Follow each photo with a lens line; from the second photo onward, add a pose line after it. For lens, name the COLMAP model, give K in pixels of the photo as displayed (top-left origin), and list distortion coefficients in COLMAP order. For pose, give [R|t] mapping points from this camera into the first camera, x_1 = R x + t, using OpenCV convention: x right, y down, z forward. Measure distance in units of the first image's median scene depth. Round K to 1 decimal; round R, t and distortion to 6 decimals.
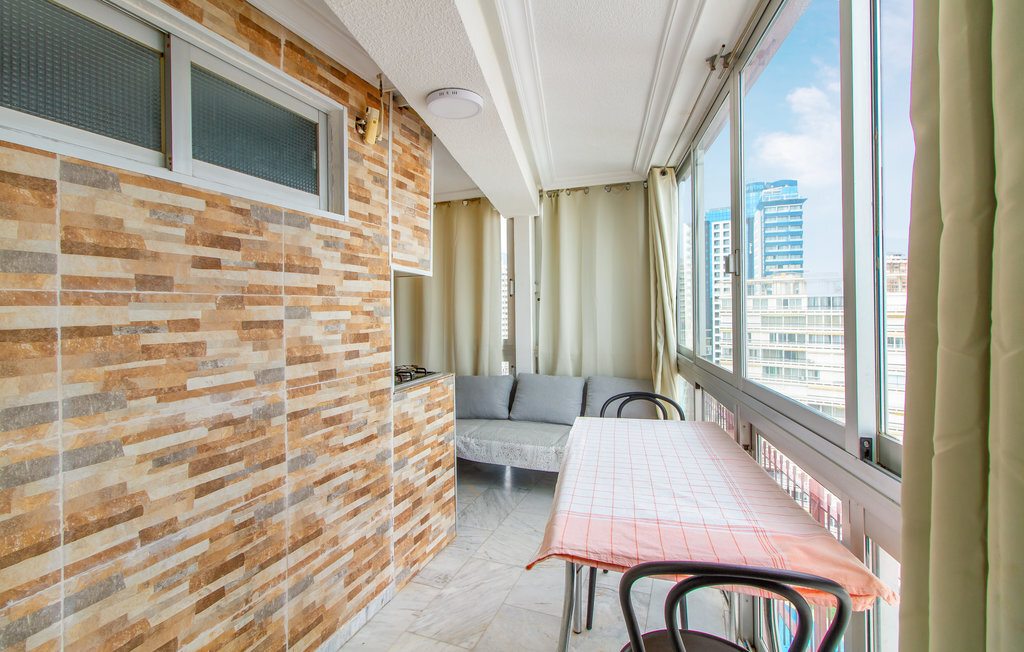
lens RADIAL K [[488.8, 0, 512.1], [0, 488.8, 318.6], [0, 0, 1]] dist [0.002424, 0.000302]
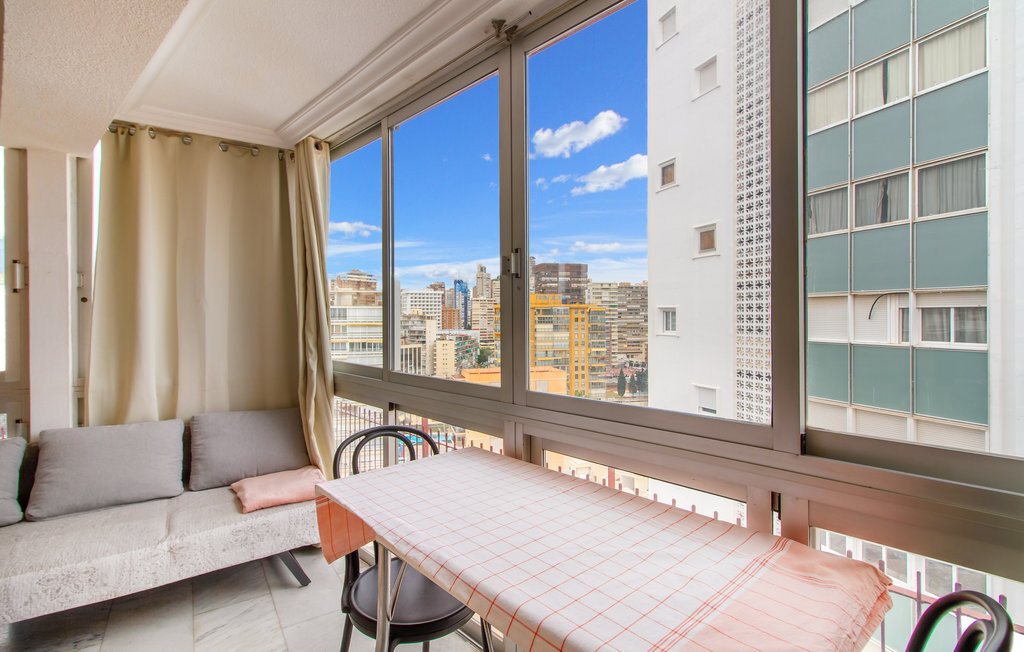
lens RADIAL K [[488.8, 0, 512.1], [0, 488.8, 318.6], [0, 0, 1]] dist [0.002424, 0.000302]
pose [[0.572448, 0.000937, 0.819940, -0.141757], [0.015418, 0.999810, -0.011907, -0.001392], [-0.819796, 0.019458, 0.572325, 0.251159]]
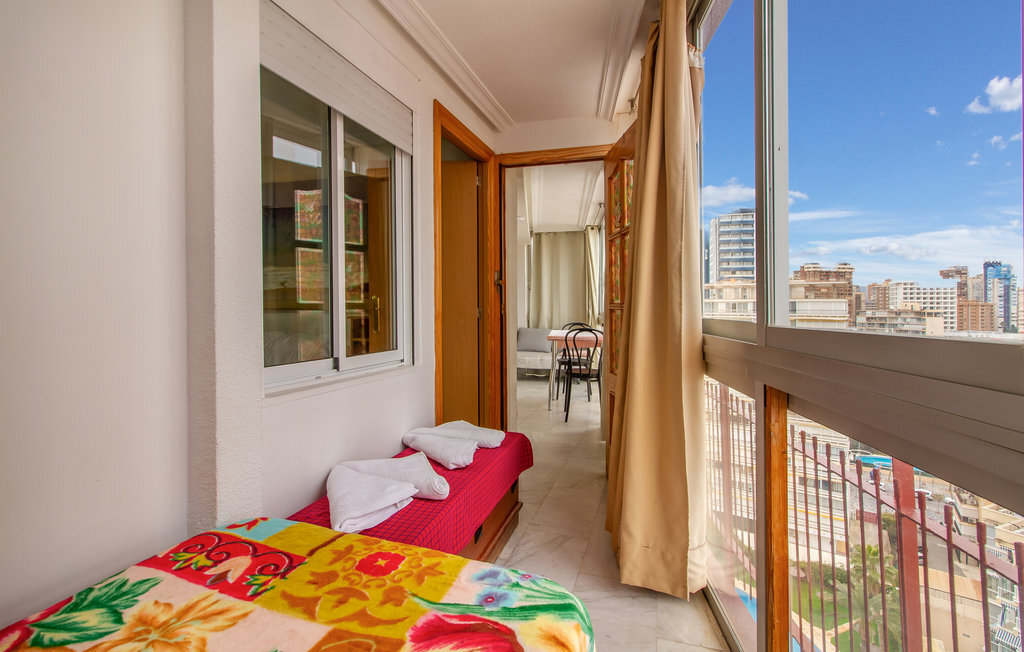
lens RADIAL K [[488.8, 0, 512.1], [0, 488.8, 318.6], [0, 0, 1]] dist [0.002424, 0.000302]
pose [[0.997068, 0.012046, 0.075568, -0.162317], [-0.011859, 0.999925, -0.002917, 0.084880], [-0.075598, 0.002012, 0.997136, -0.920003]]
